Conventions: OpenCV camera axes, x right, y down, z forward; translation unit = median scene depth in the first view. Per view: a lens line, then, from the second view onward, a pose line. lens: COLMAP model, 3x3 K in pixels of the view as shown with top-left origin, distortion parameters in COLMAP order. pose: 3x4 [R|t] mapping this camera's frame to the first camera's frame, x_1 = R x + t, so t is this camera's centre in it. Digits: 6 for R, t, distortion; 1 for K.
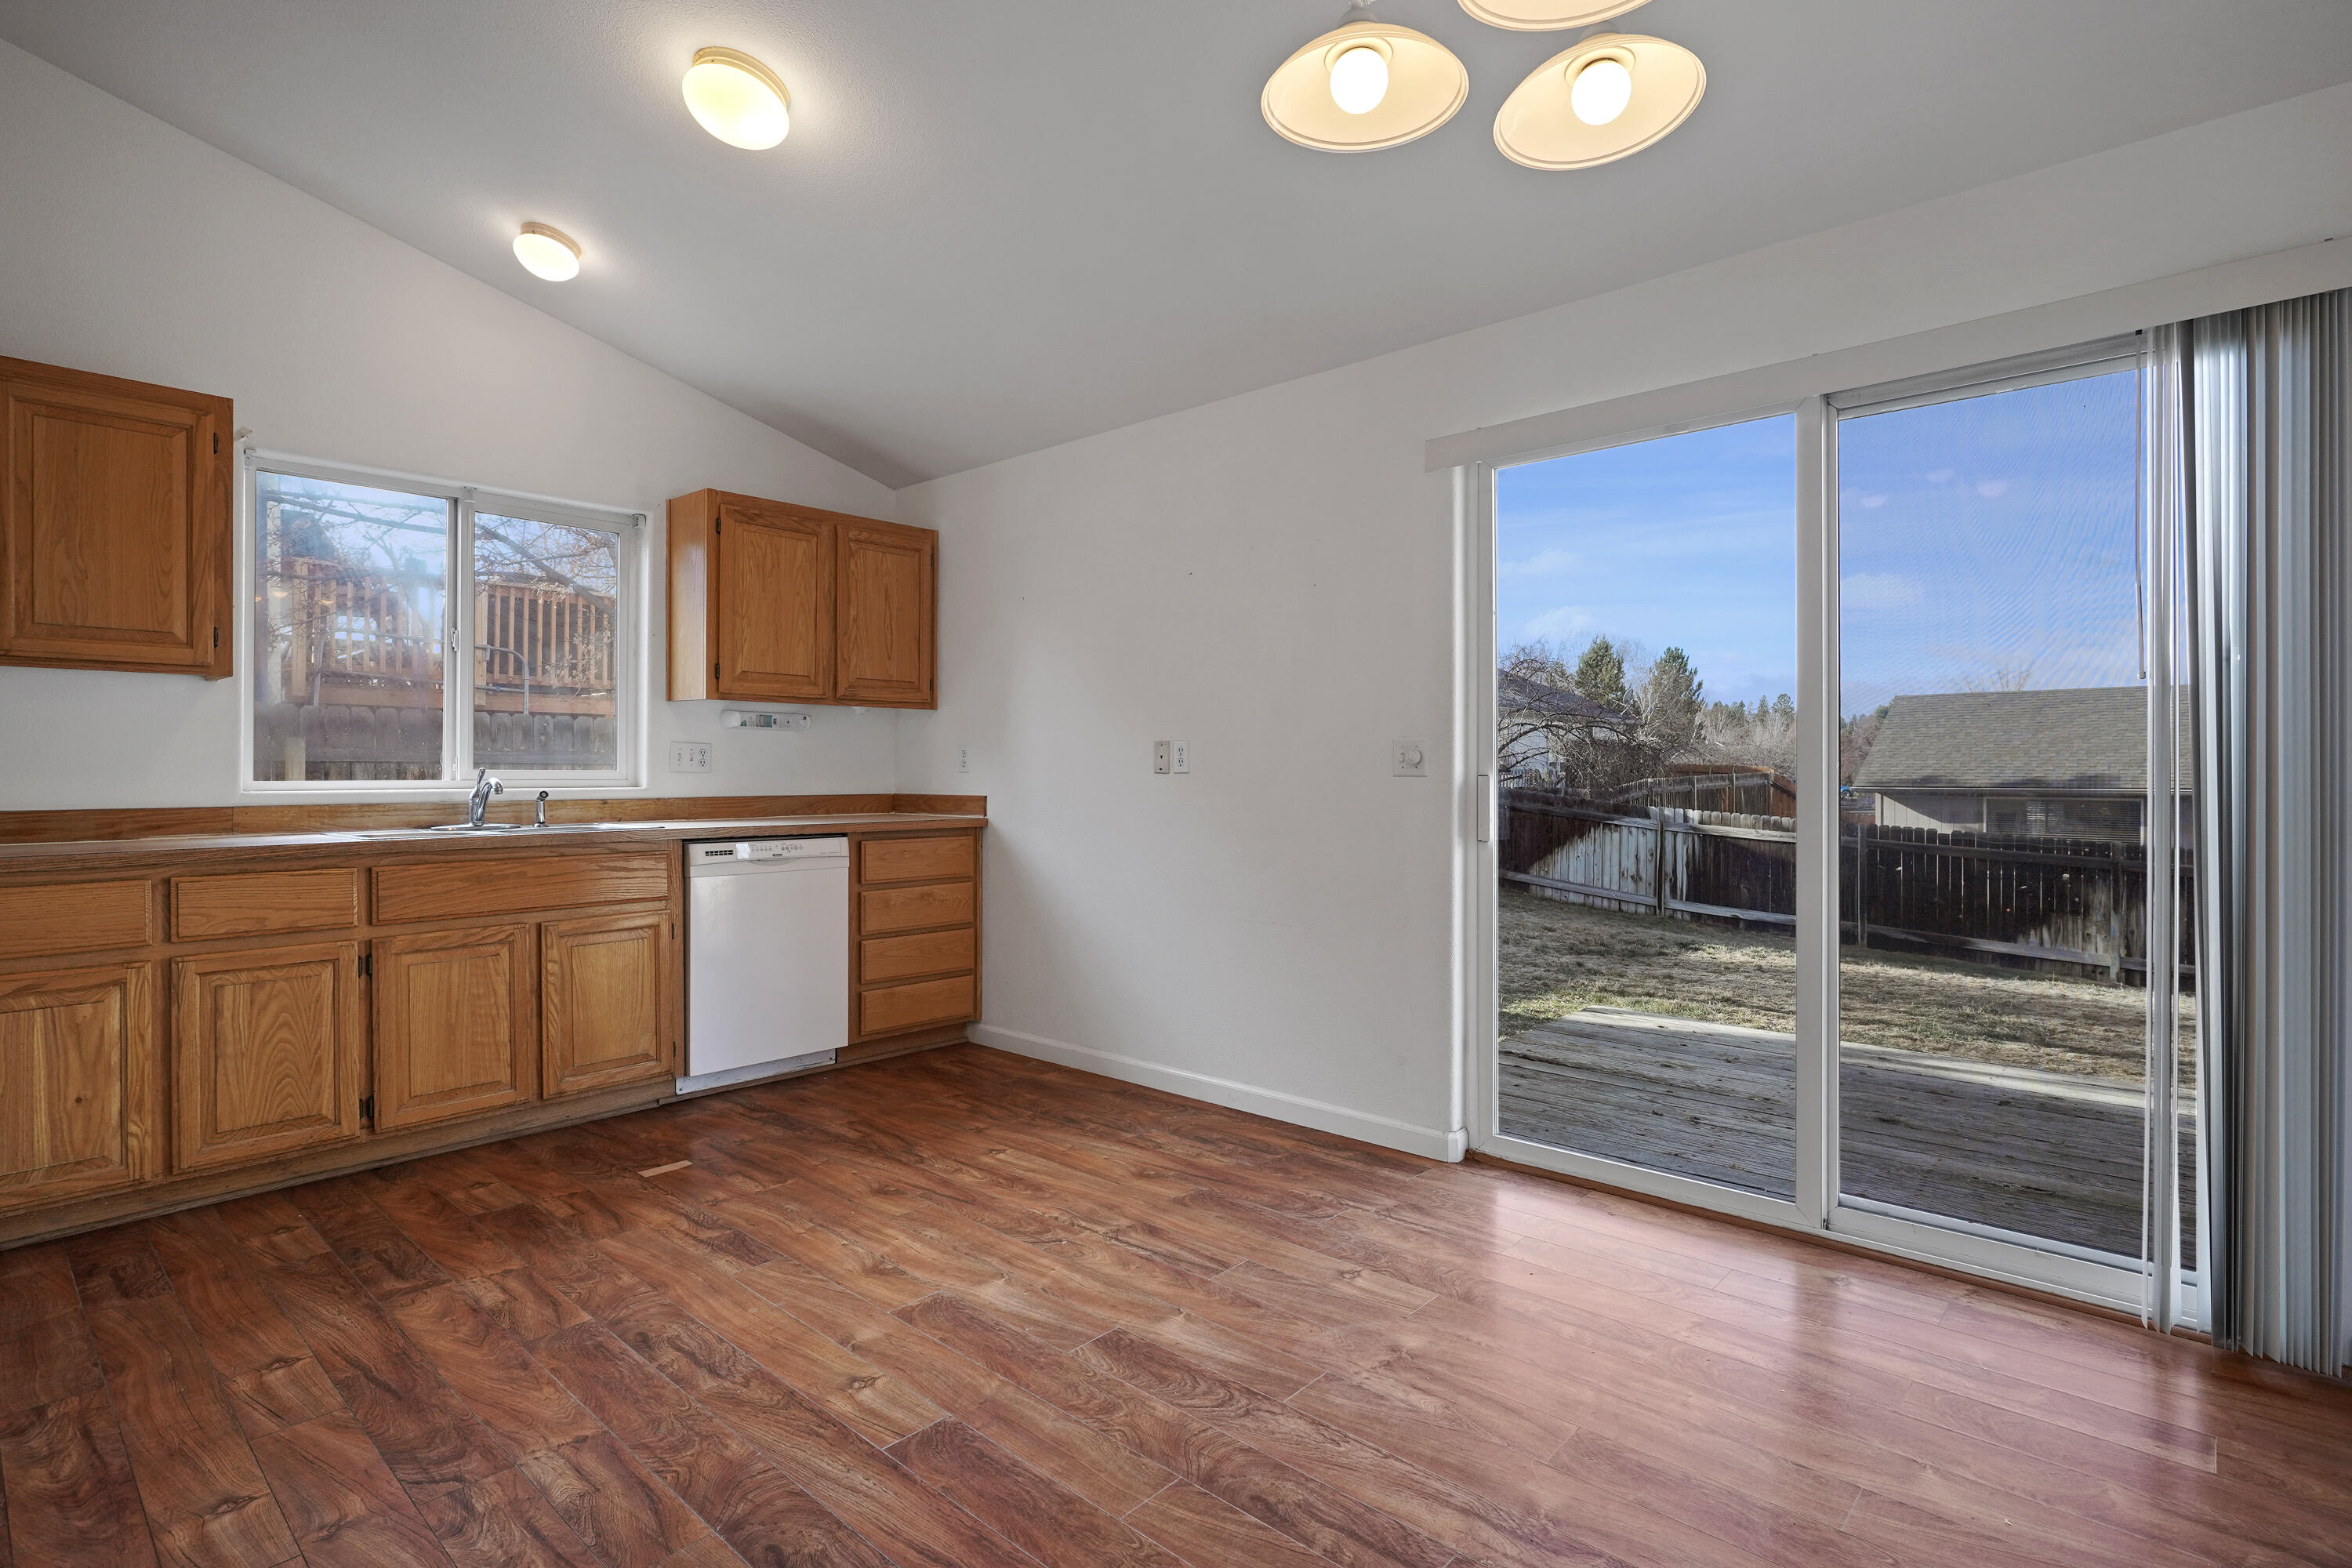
lens RADIAL K [[1134.7, 0, 1211.0], [0, 1134.7, 781.0], [0, 0, 1]] dist [-0.012517, 0.006322]
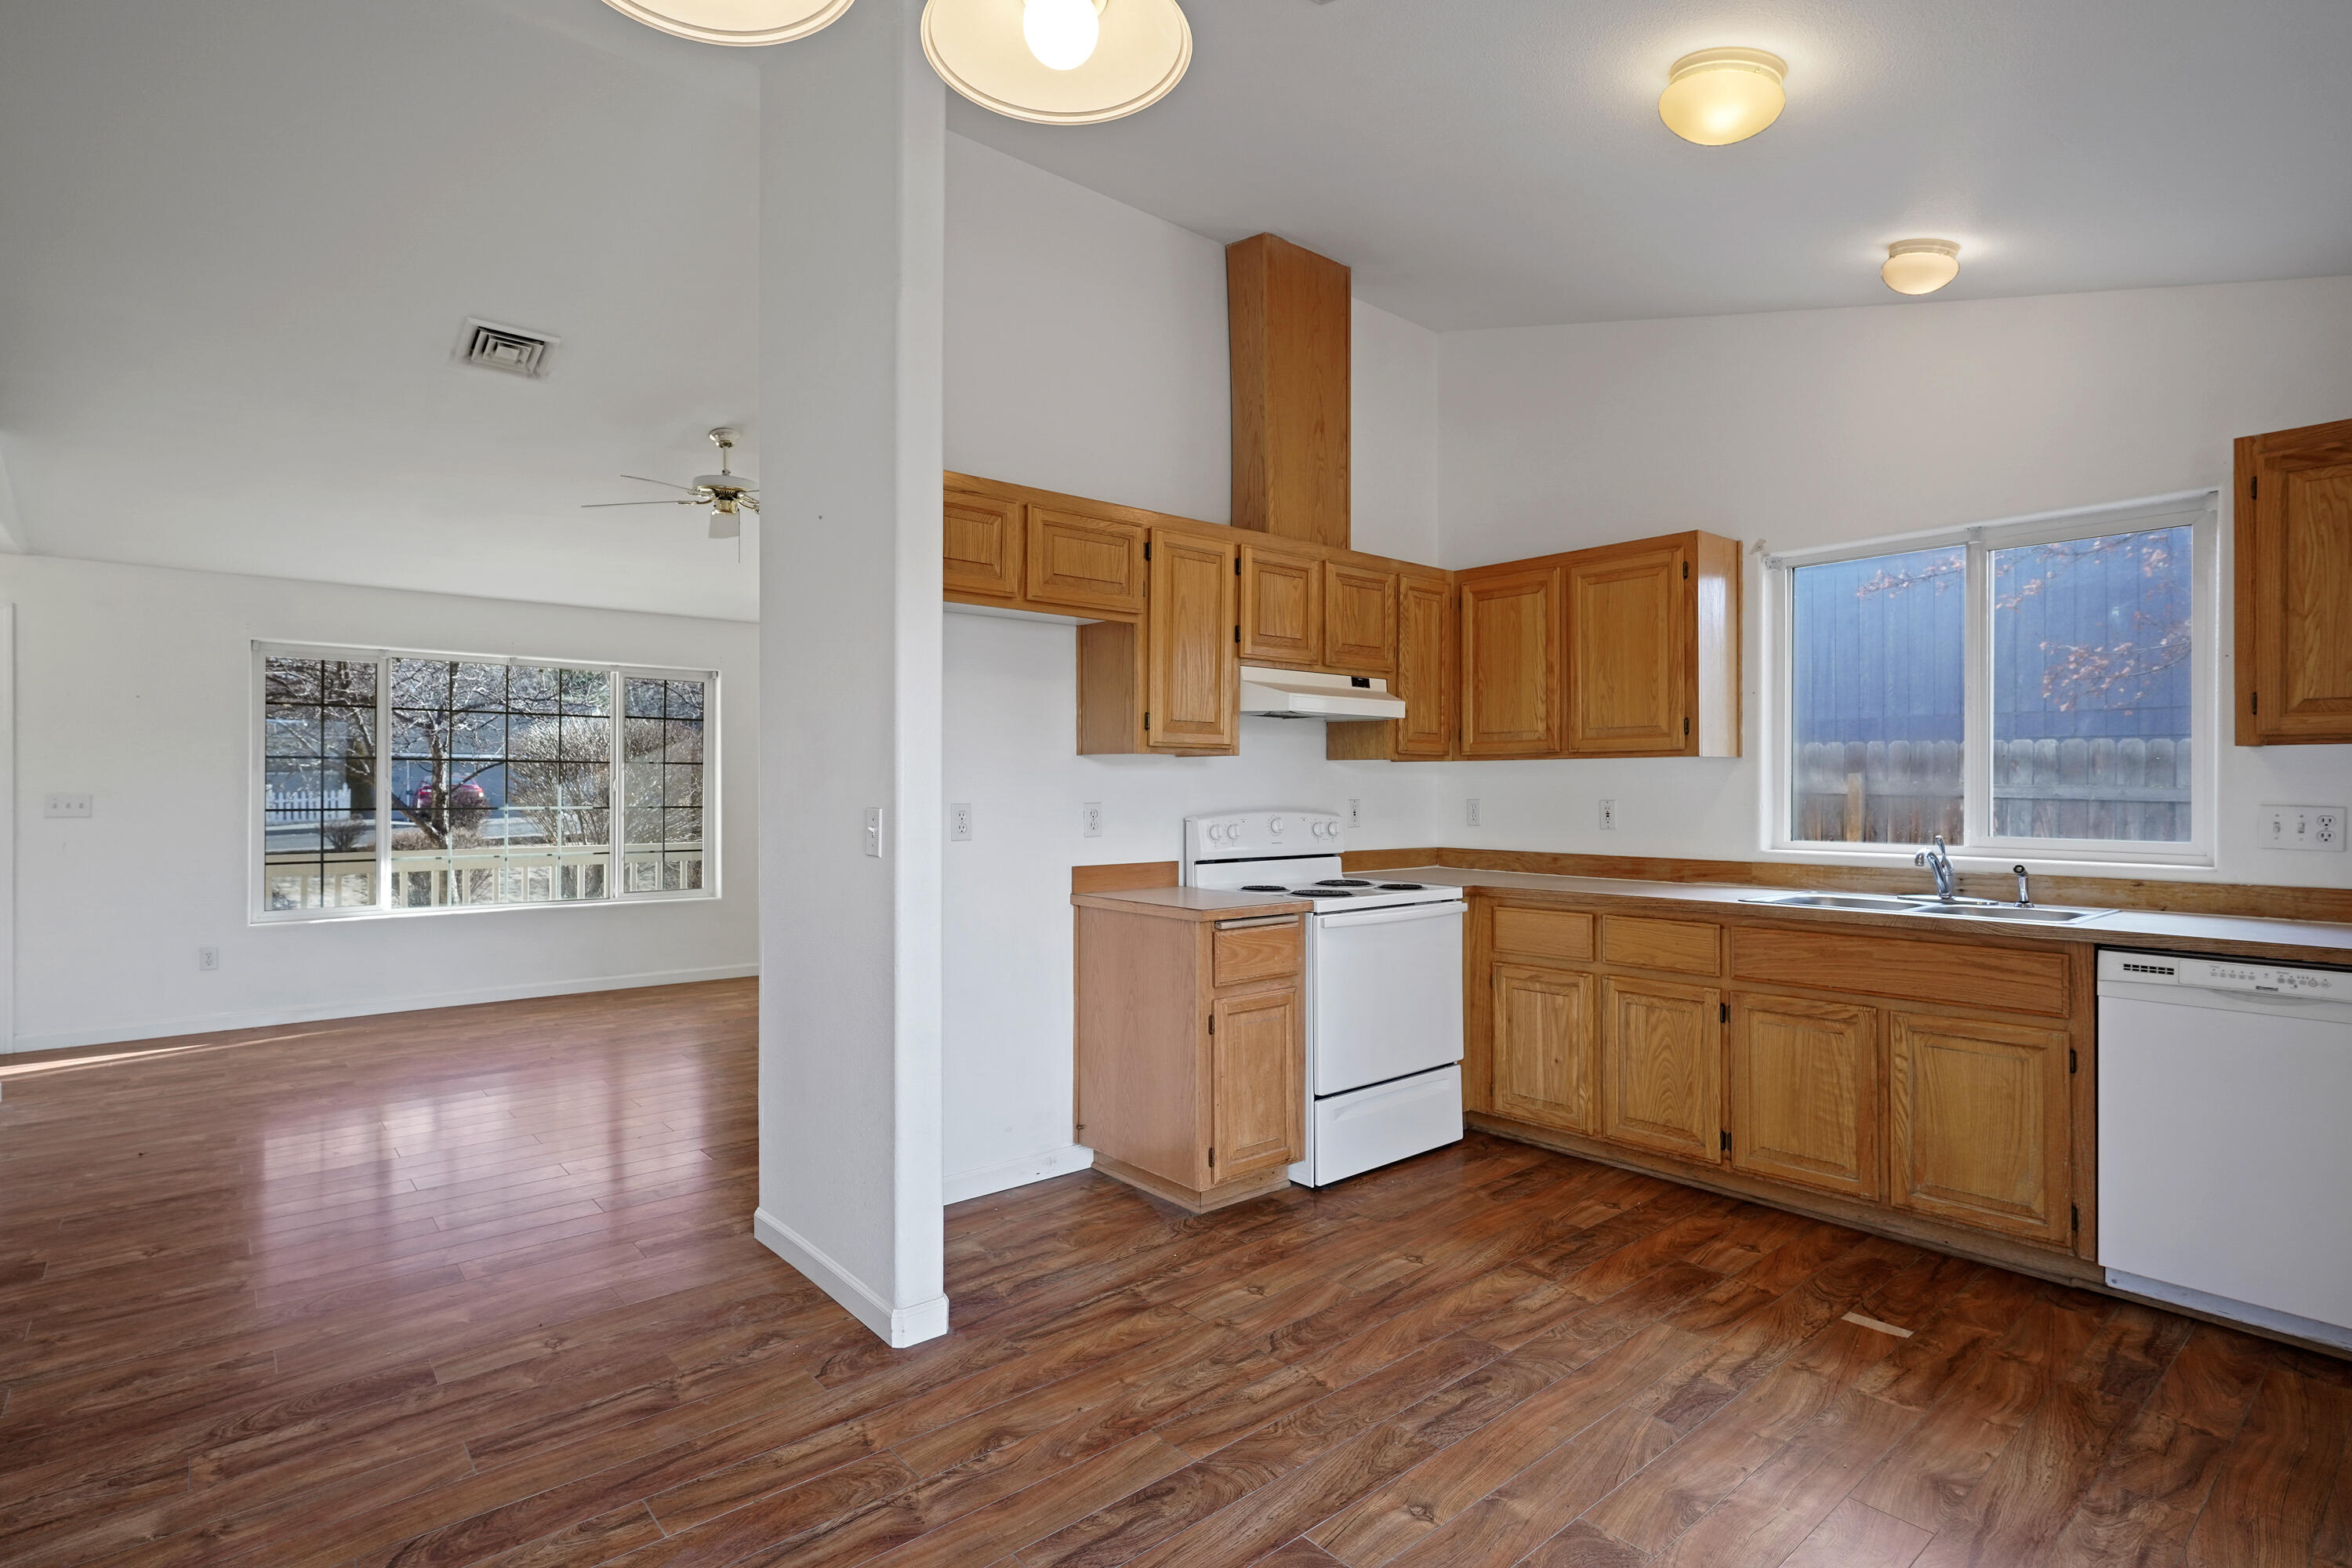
lens RADIAL K [[1197.0, 0, 1190.6], [0, 1197.0, 786.5], [0, 0, 1]] dist [-0.002440, 0.001569]
pose [[-0.155642, 0.003786, -0.987806, 0.516569], [-0.008491, 0.999951, 0.005171, -0.064434], [0.987777, 0.009192, -0.155602, 0.680242]]
